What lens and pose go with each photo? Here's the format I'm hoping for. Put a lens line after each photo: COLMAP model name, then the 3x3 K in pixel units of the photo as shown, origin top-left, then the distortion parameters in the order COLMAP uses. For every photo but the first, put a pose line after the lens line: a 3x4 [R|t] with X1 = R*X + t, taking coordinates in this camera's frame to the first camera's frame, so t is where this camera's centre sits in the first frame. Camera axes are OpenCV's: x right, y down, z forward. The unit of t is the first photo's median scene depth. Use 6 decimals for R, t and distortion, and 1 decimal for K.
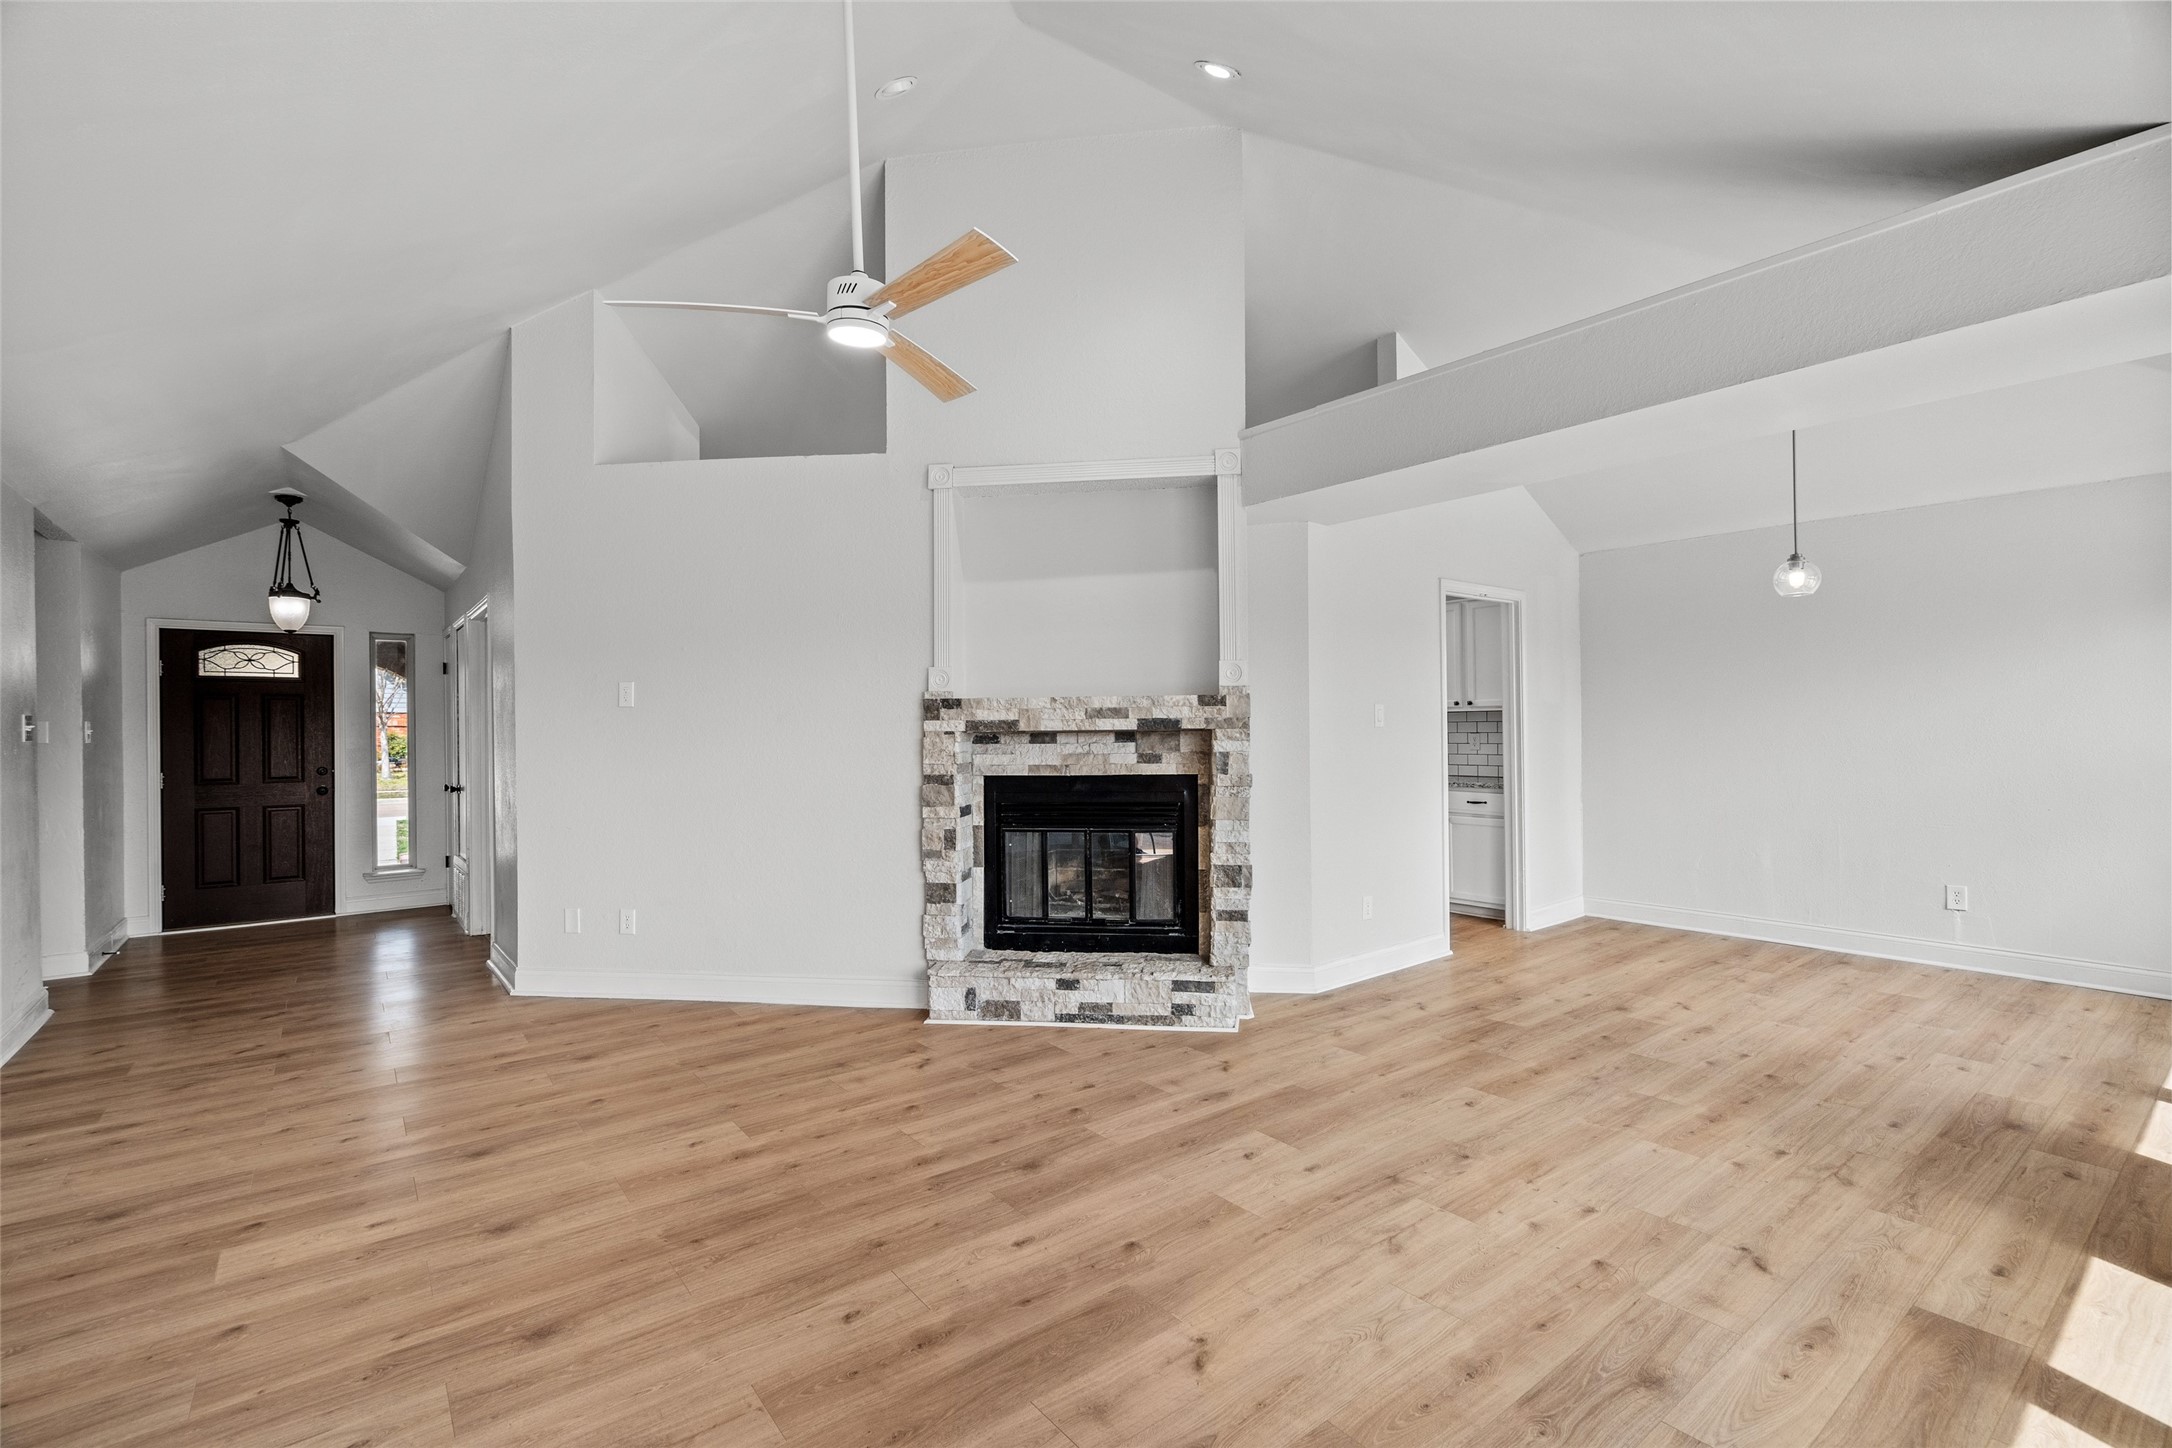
lens RADIAL K [[962.4, 0, 1068.2], [0, 962.4, 746.8], [0, 0, 1]] dist [-0.012413, 0.000947]
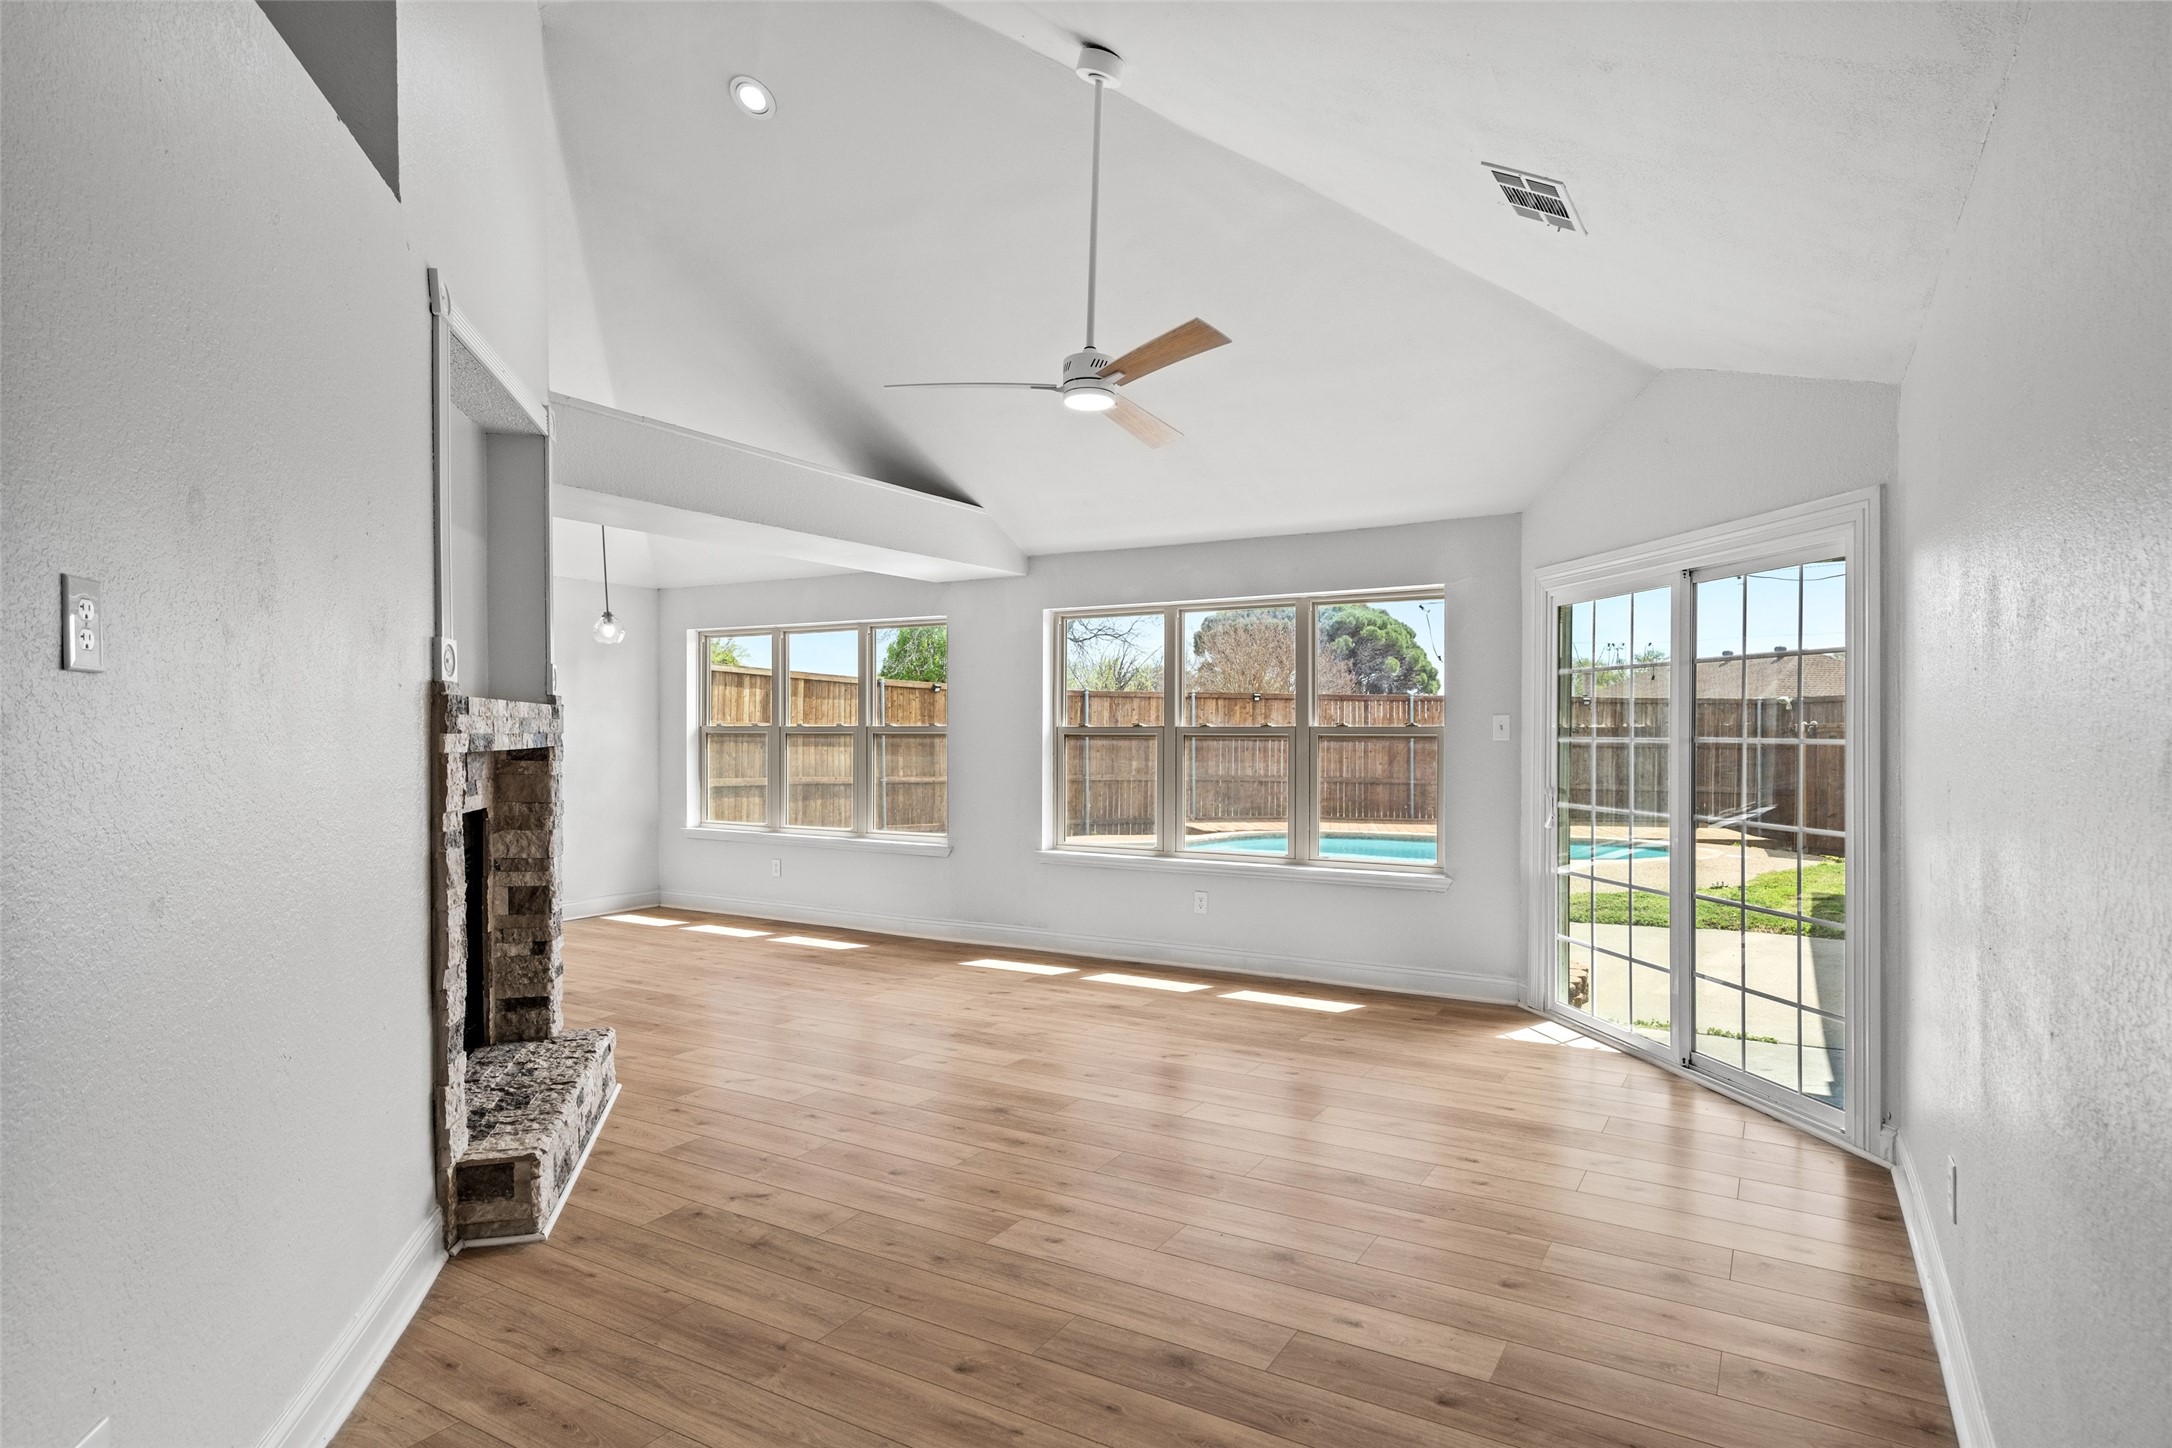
lens RADIAL K [[1179.6, 0, 1086.0], [0, 1179.6, 724.0], [0, 0, 1]] dist [-0.001634, -0.000055]
pose [[-0.363908, 0.011563, 0.931363, -1.022327], [0.022308, 0.999744, -0.003696, -0.027518], [-0.931168, 0.019432, -0.364073, 1.000421]]
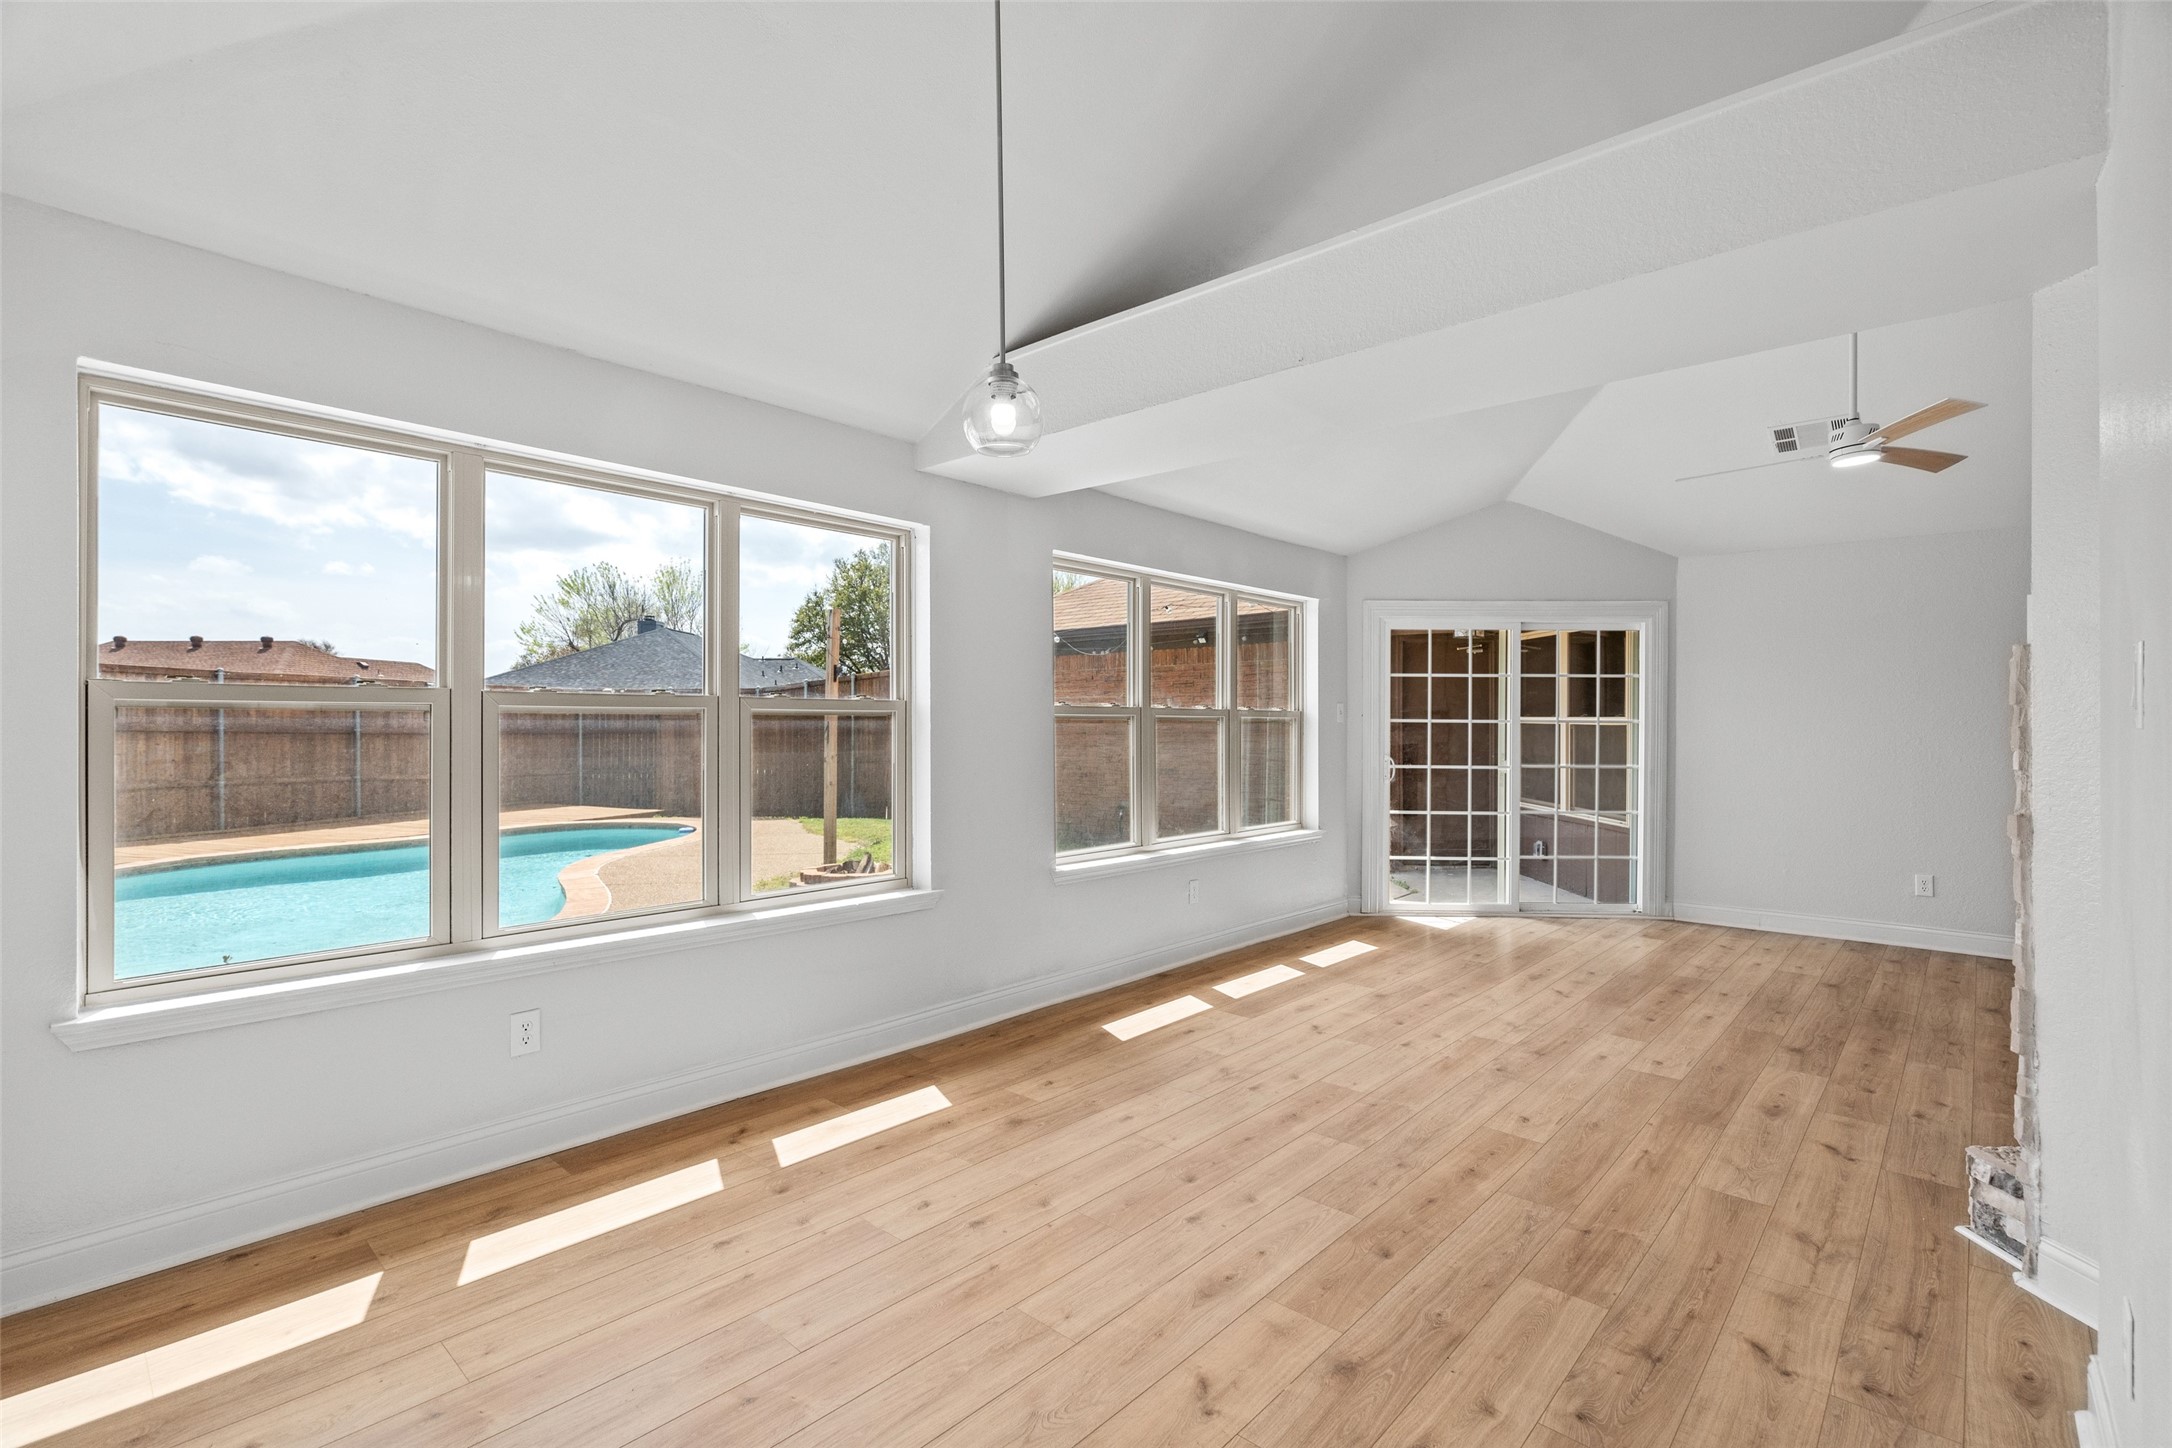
lens RADIAL K [[1004.3, 0, 1056.4], [0, 1004.3, 741.4], [0, 0, 1]] dist [0.001218, 0.000596]
pose [[-0.985592, 0.011730, -0.168733, 0.843108], [0.004946, 0.999164, 0.040569, -0.037342], [0.169068, 0.039150, -0.984827, 1.529857]]
